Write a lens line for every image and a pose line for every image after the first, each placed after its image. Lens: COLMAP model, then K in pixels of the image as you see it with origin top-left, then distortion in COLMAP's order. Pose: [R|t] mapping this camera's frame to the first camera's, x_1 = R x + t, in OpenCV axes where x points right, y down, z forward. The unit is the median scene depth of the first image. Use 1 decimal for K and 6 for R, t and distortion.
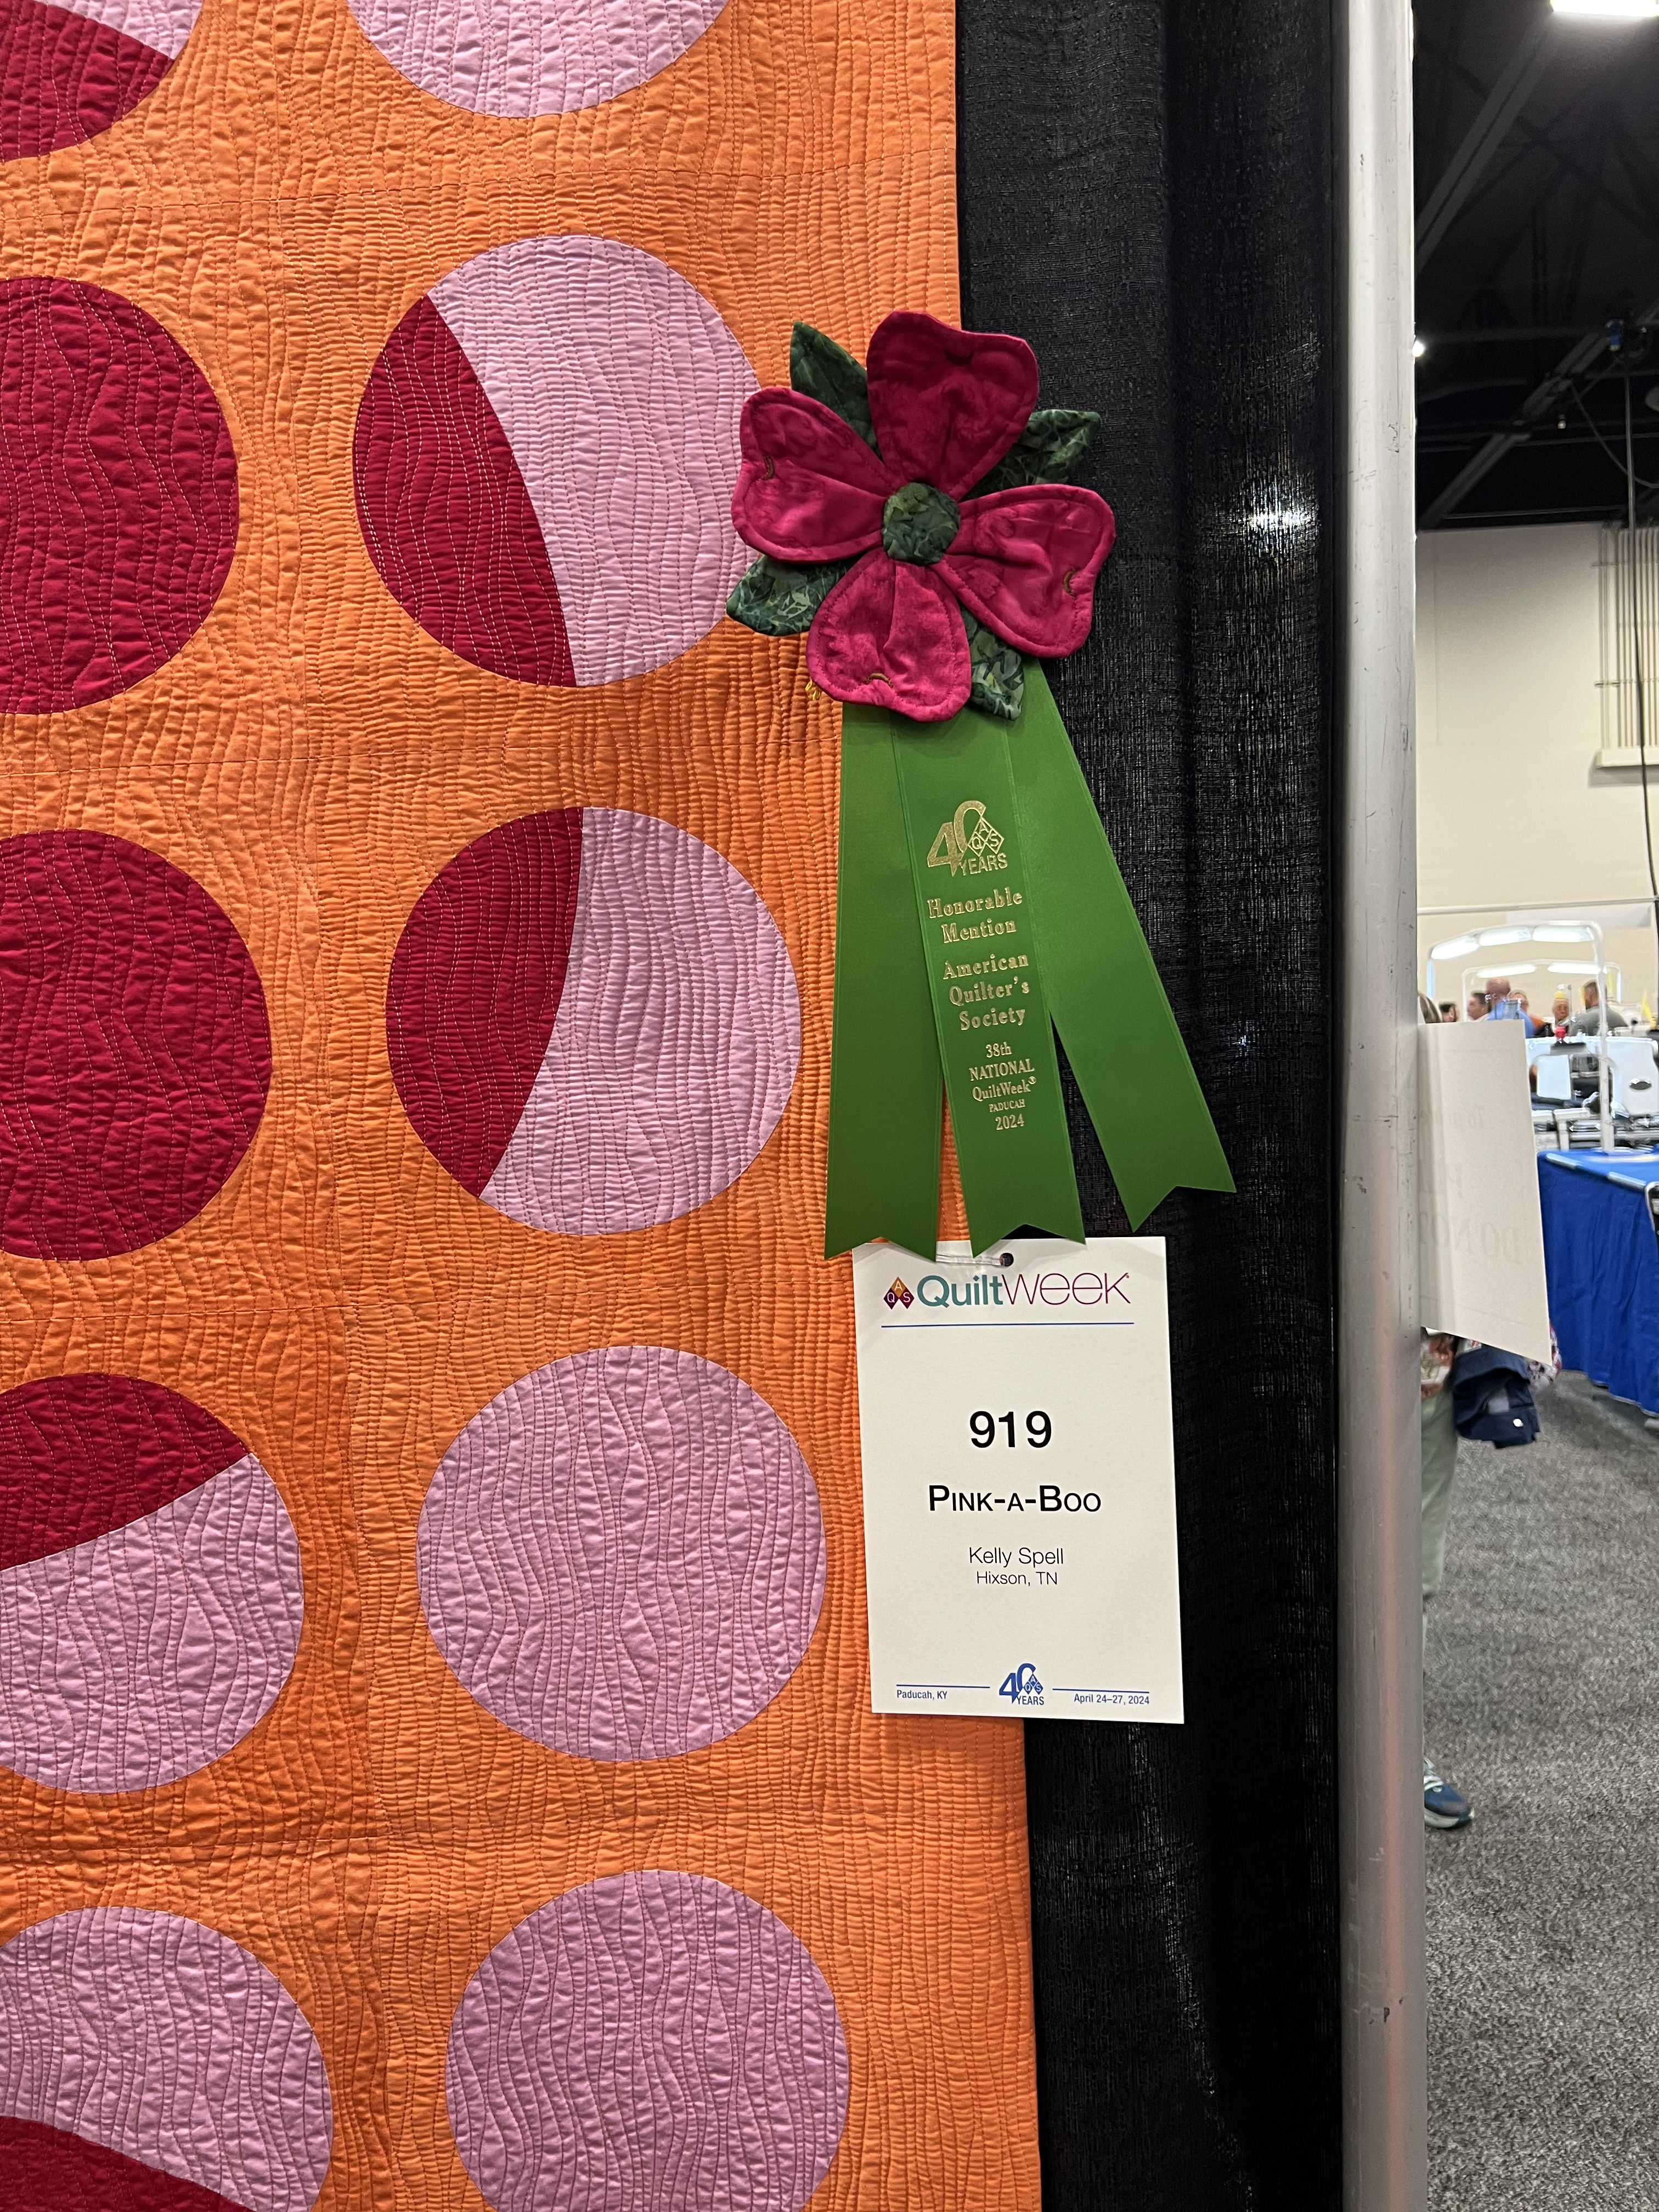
lens RADIAL K [[1662.6, 0, 843.7], [0, 1662.6, 1109.5], [0, 0, 1]] dist [0.013768, -0.018202]
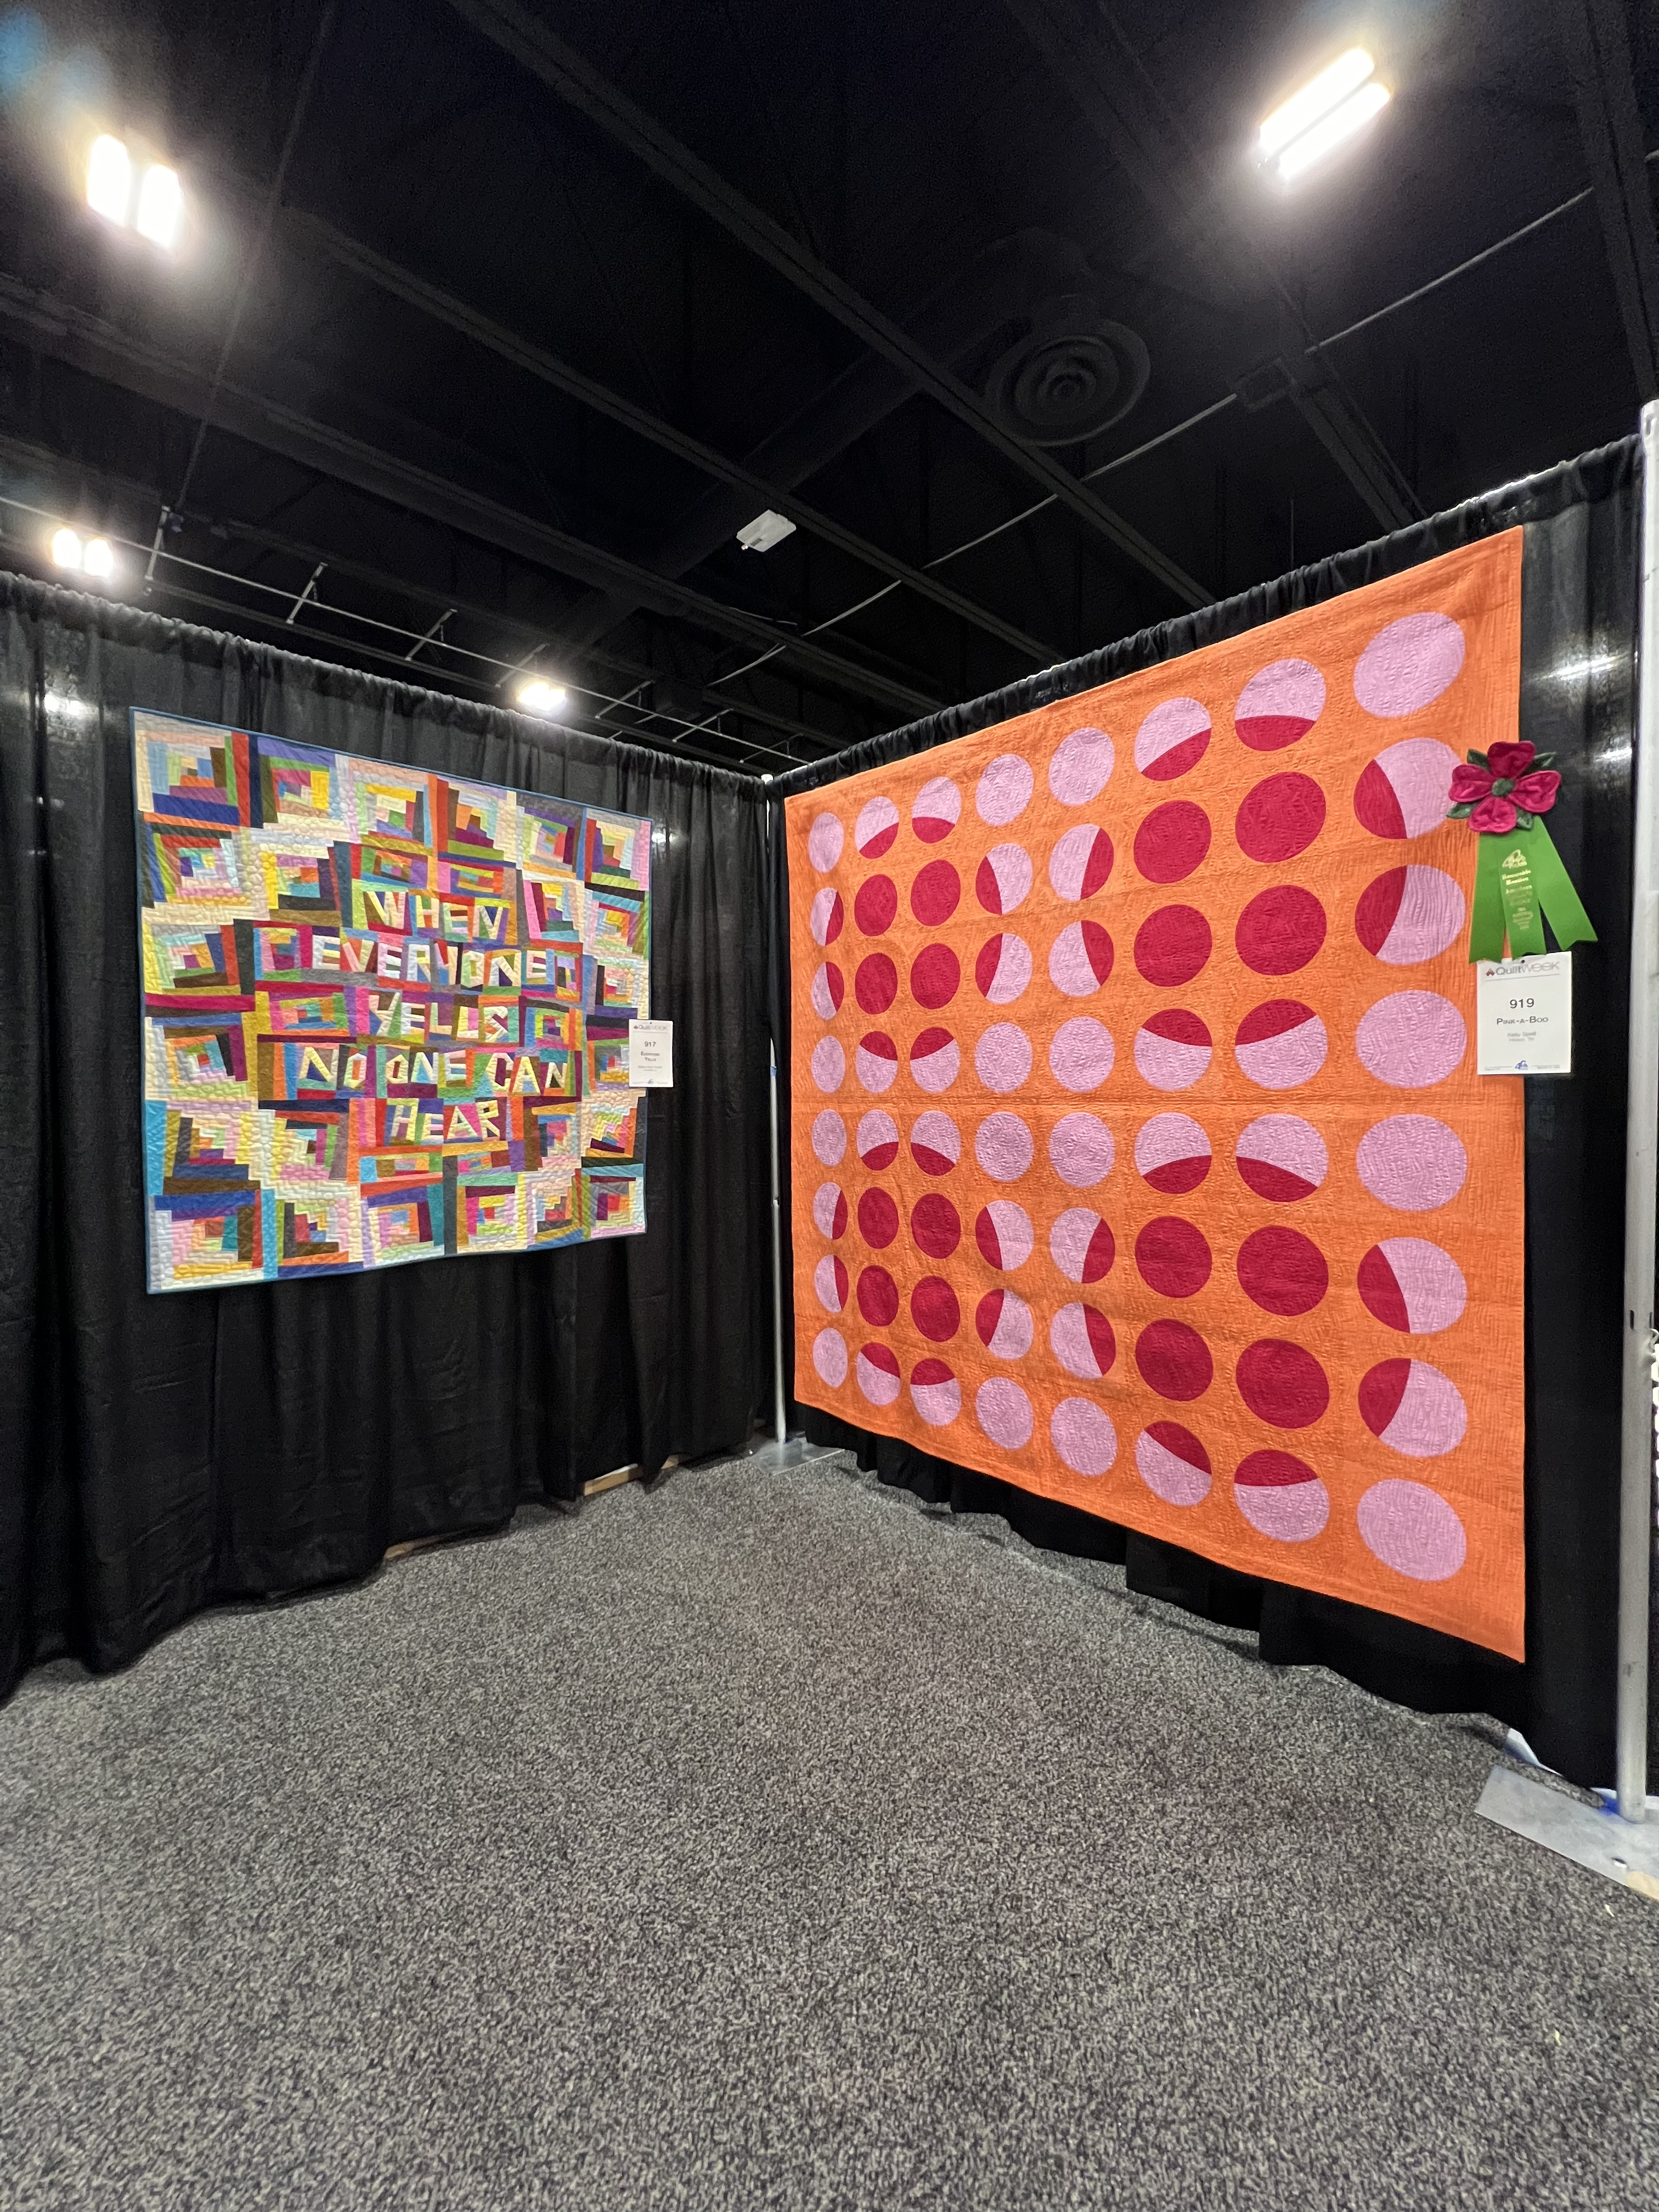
lens RADIAL K [[890.6, 0, 833.6], [0, 890.6, 1099.1], [0, 0, 1]] dist [-0.003542, 0.001648]
pose [[0.729924, 0.038716, -0.682430, 0.368520], [-0.056189, 0.998414, -0.003457, 0.533960], [0.681214, 0.040869, 0.730942, -1.749325]]
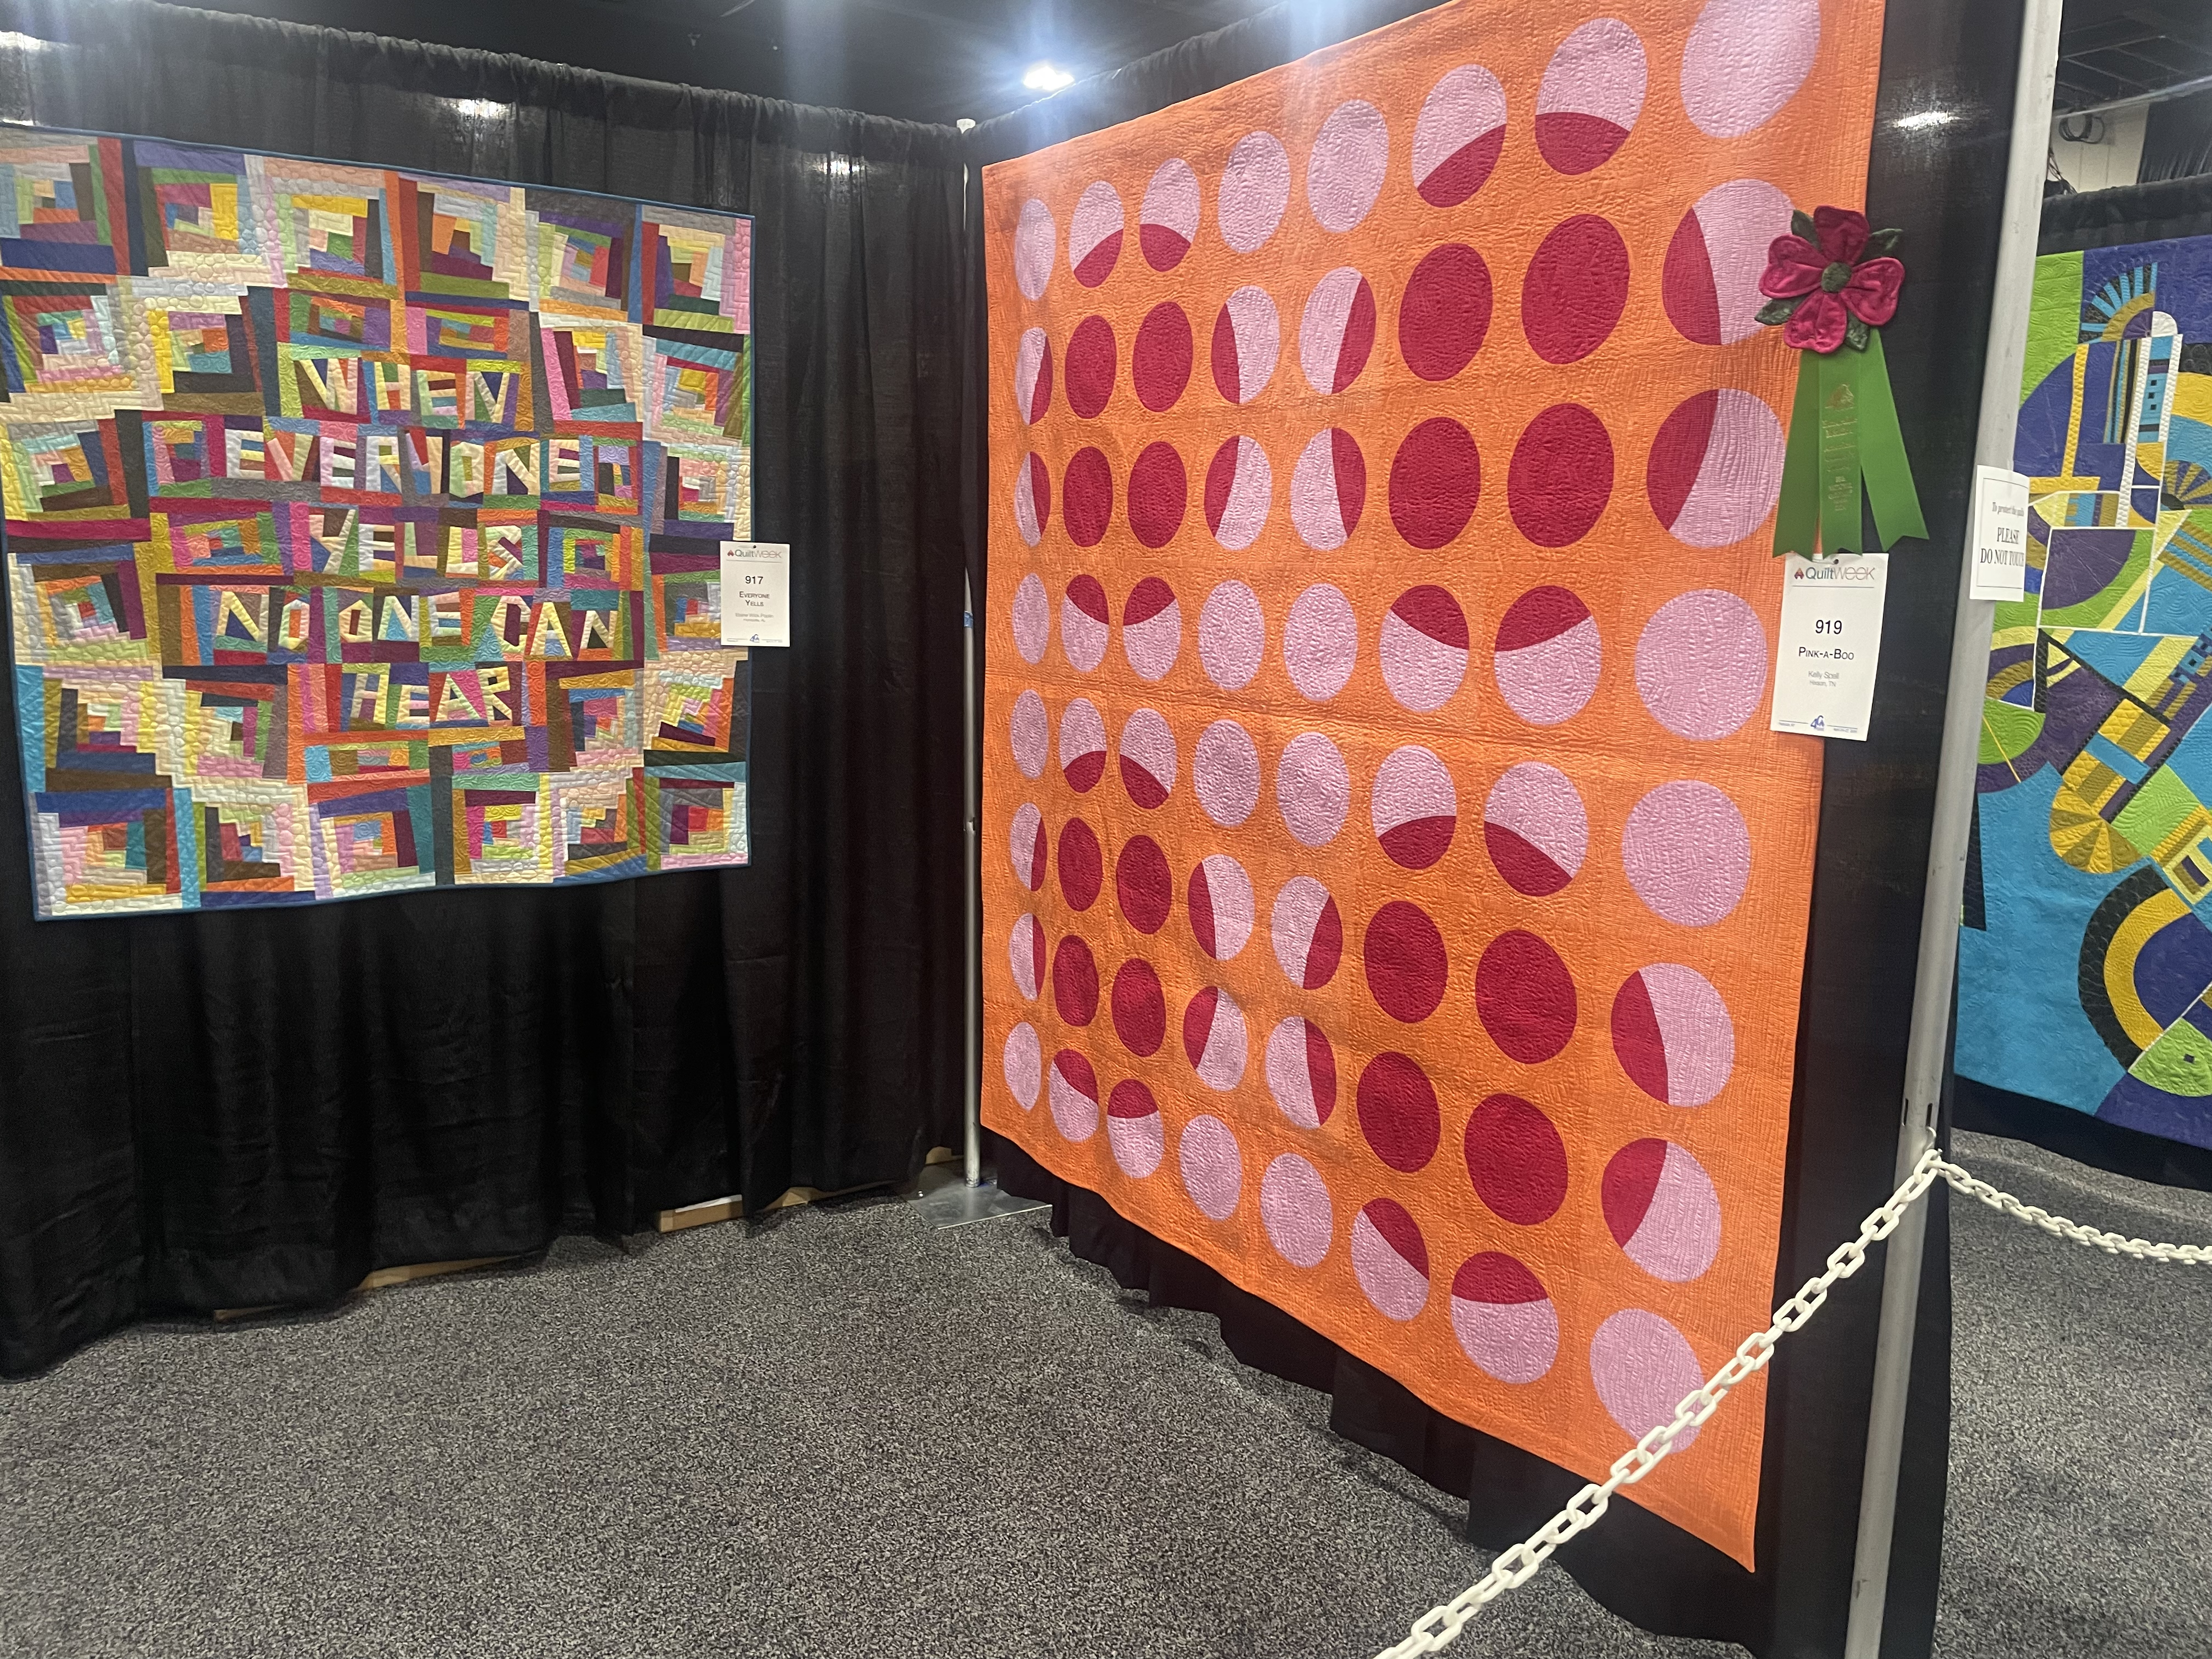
lens RADIAL K [[1666.0, 0, 1122.8], [0, 1666.0, 826.9], [0, 0, 1]] dist [0.078673, -0.099233]
pose [[0.600100, 0.176150, -0.780289, 1.583711], [-0.085704, 0.983996, 0.156224, 0.184692], [0.795321, -0.026876, 0.605593, -1.530845]]
